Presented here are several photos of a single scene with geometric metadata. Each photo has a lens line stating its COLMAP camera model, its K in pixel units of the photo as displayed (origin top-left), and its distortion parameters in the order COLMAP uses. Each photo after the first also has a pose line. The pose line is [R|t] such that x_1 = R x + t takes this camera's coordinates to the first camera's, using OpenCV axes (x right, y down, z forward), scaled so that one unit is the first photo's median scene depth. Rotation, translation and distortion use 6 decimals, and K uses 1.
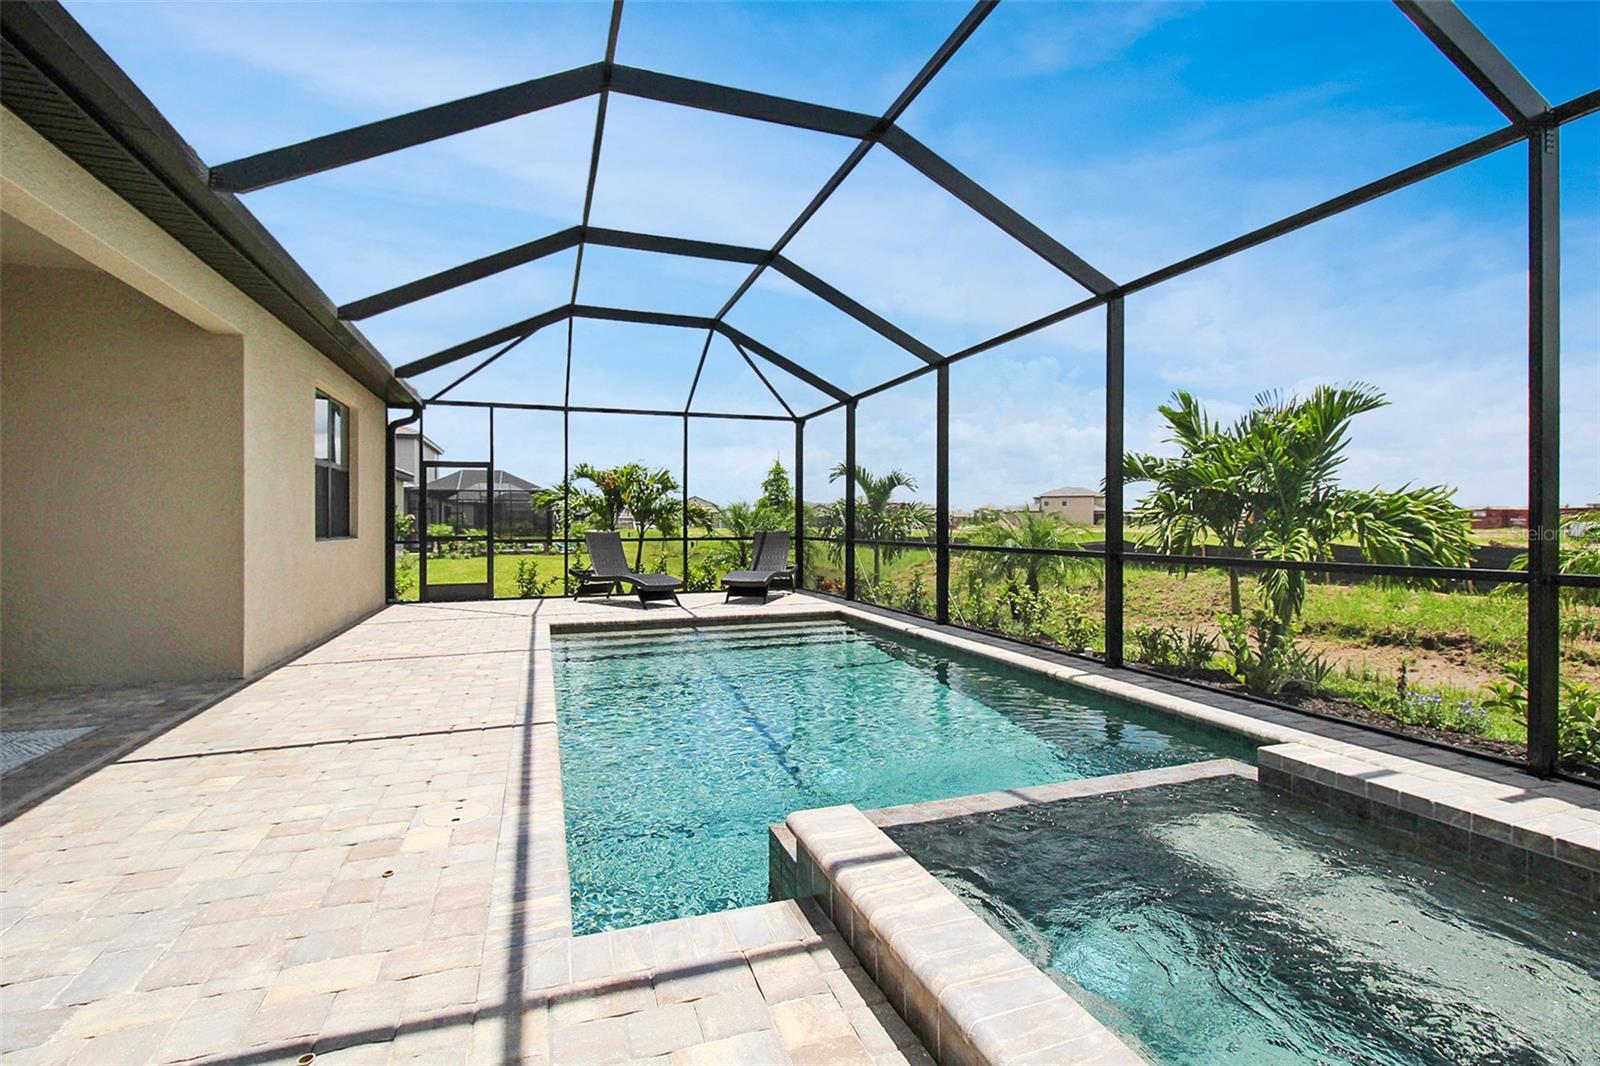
lens RADIAL K [[769.2, 0, 805.4], [0, 769.2, 517.1], [0, 0, 1]] dist [0.005550, -0.006595]
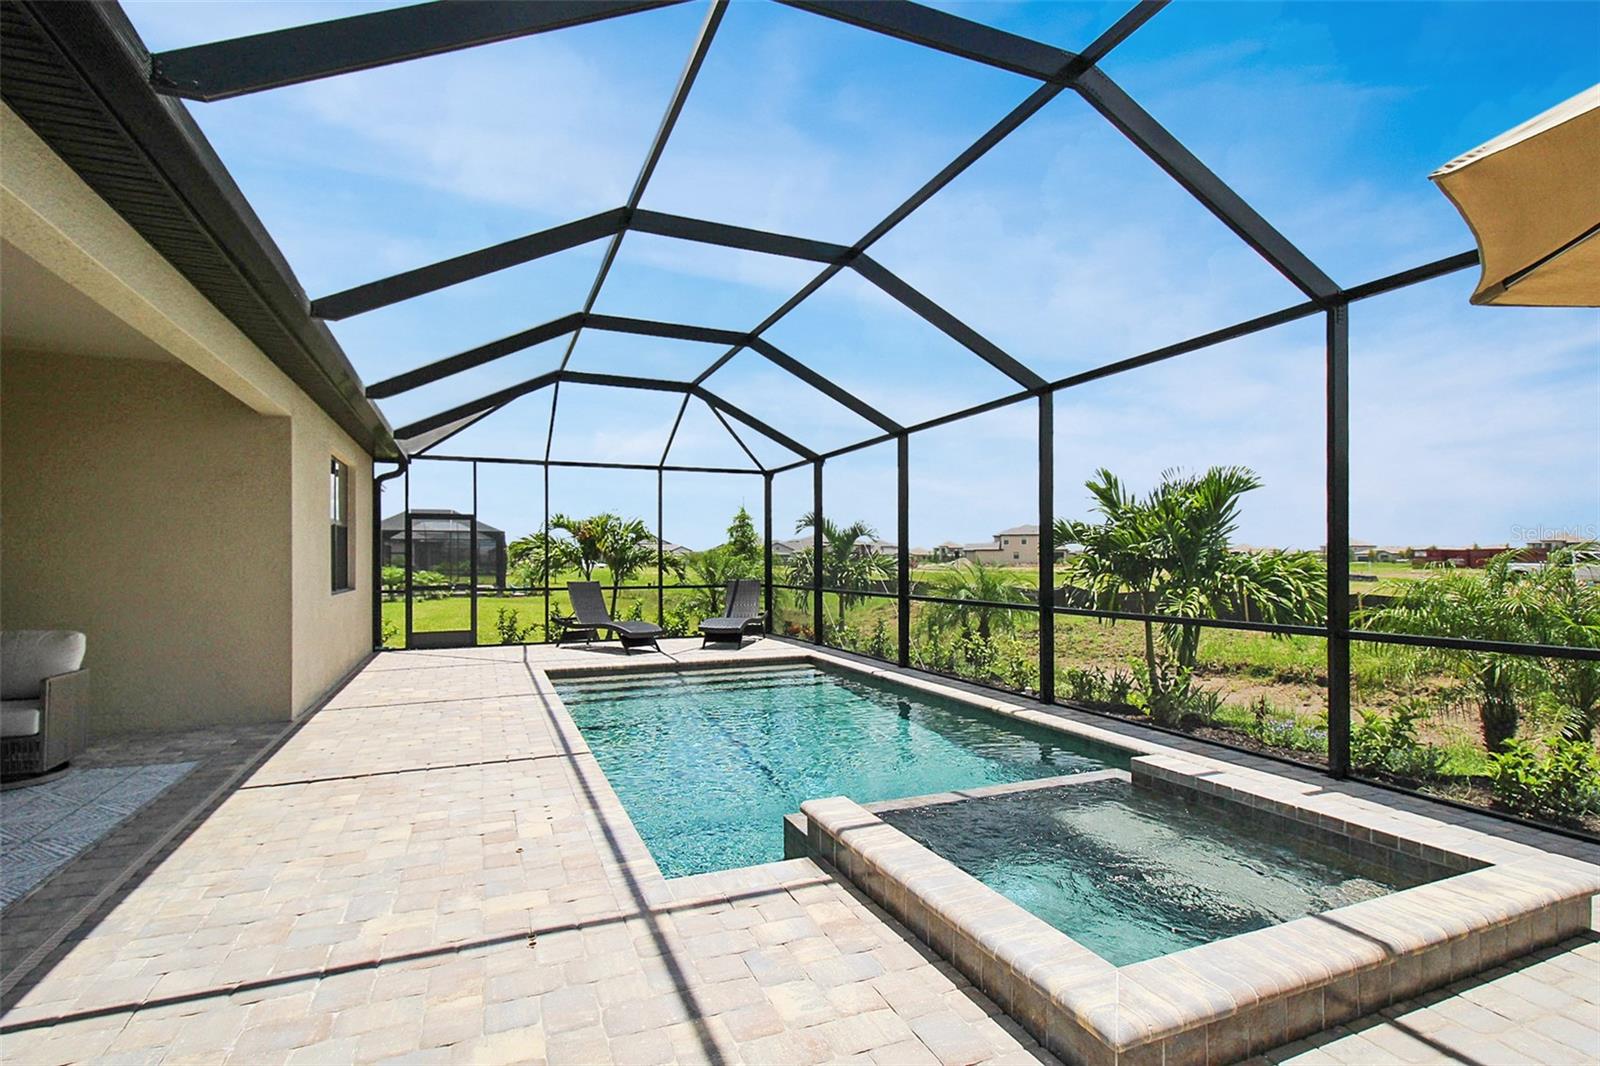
lens RADIAL K [[818.7, 0, 788.3], [0, 818.7, 519.6], [0, 0, 1]] dist [0.003594, 0.000987]
pose [[0.999258, -0.000854, 0.038503, -0.043184], [0.002315, 0.999278, -0.037934, -0.037330], [-0.038443, 0.037995, 0.998538, -0.231408]]
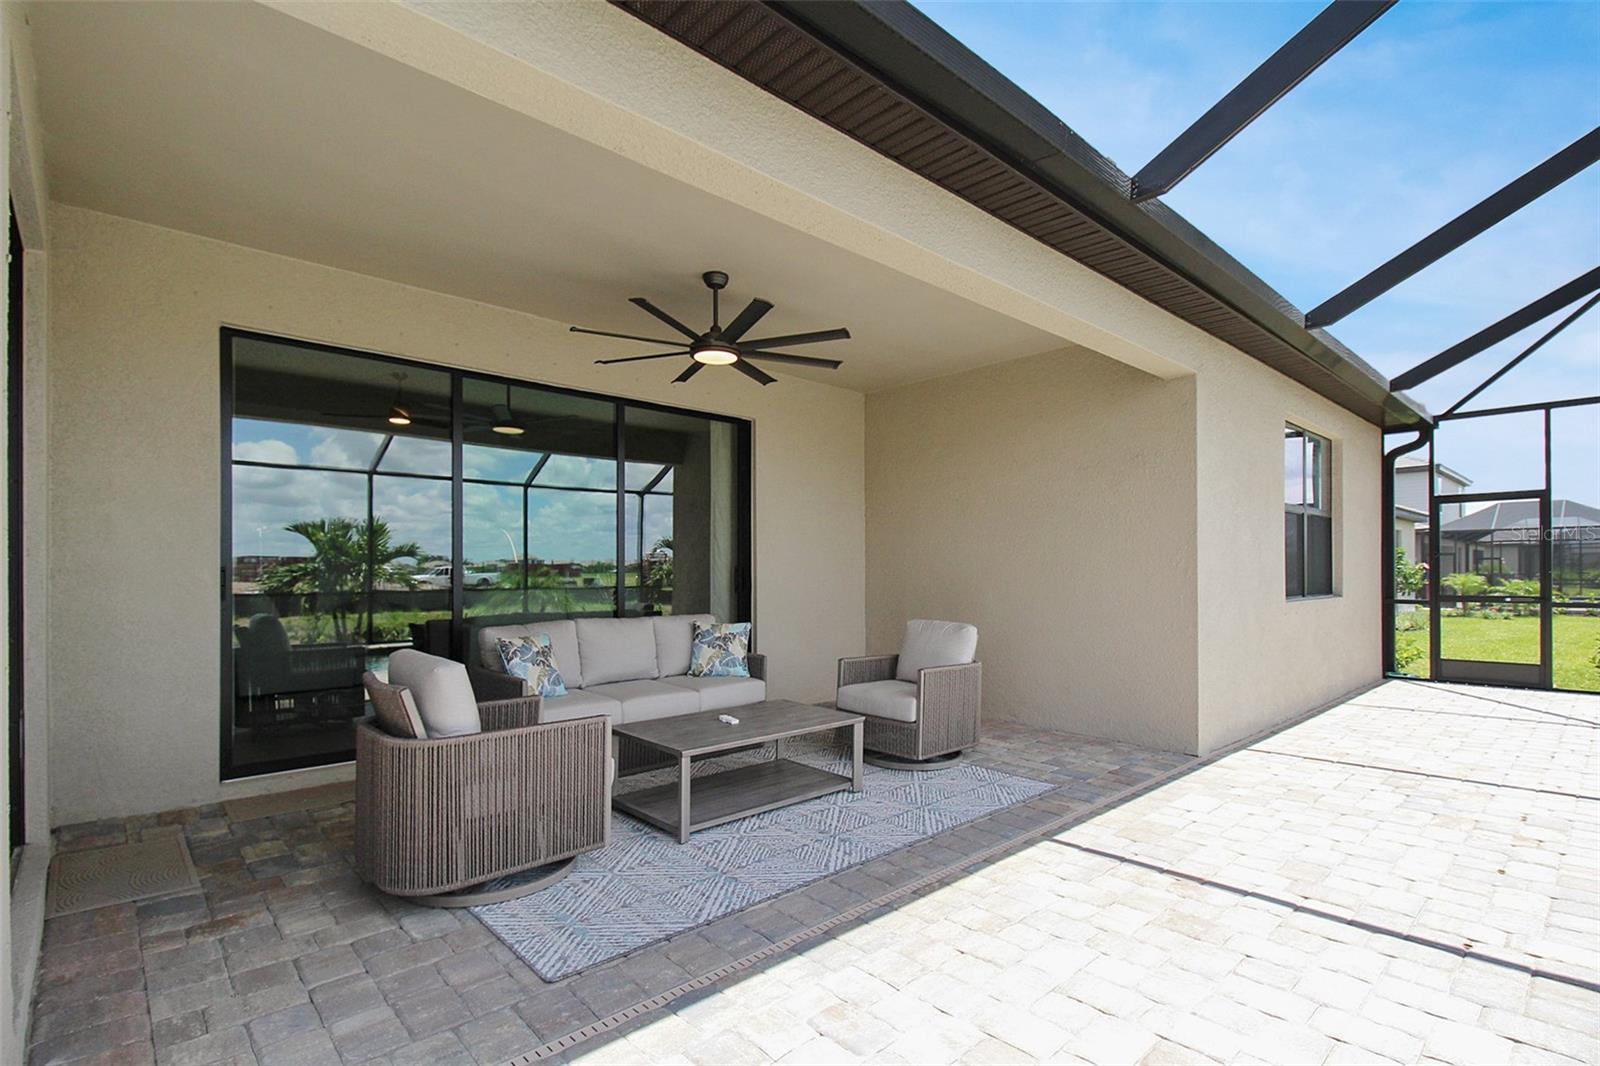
lens RADIAL K [[769.2, 0, 815.0], [0, 769.2, 570.9], [0, 0, 1]] dist [0.005550, -0.006595]
pose [[0.410558, 0.000840, -0.911834, -0.089629], [0.009579, 0.999940, 0.005235, -0.014593], [0.911784, -0.010884, 0.410526, 0.214374]]
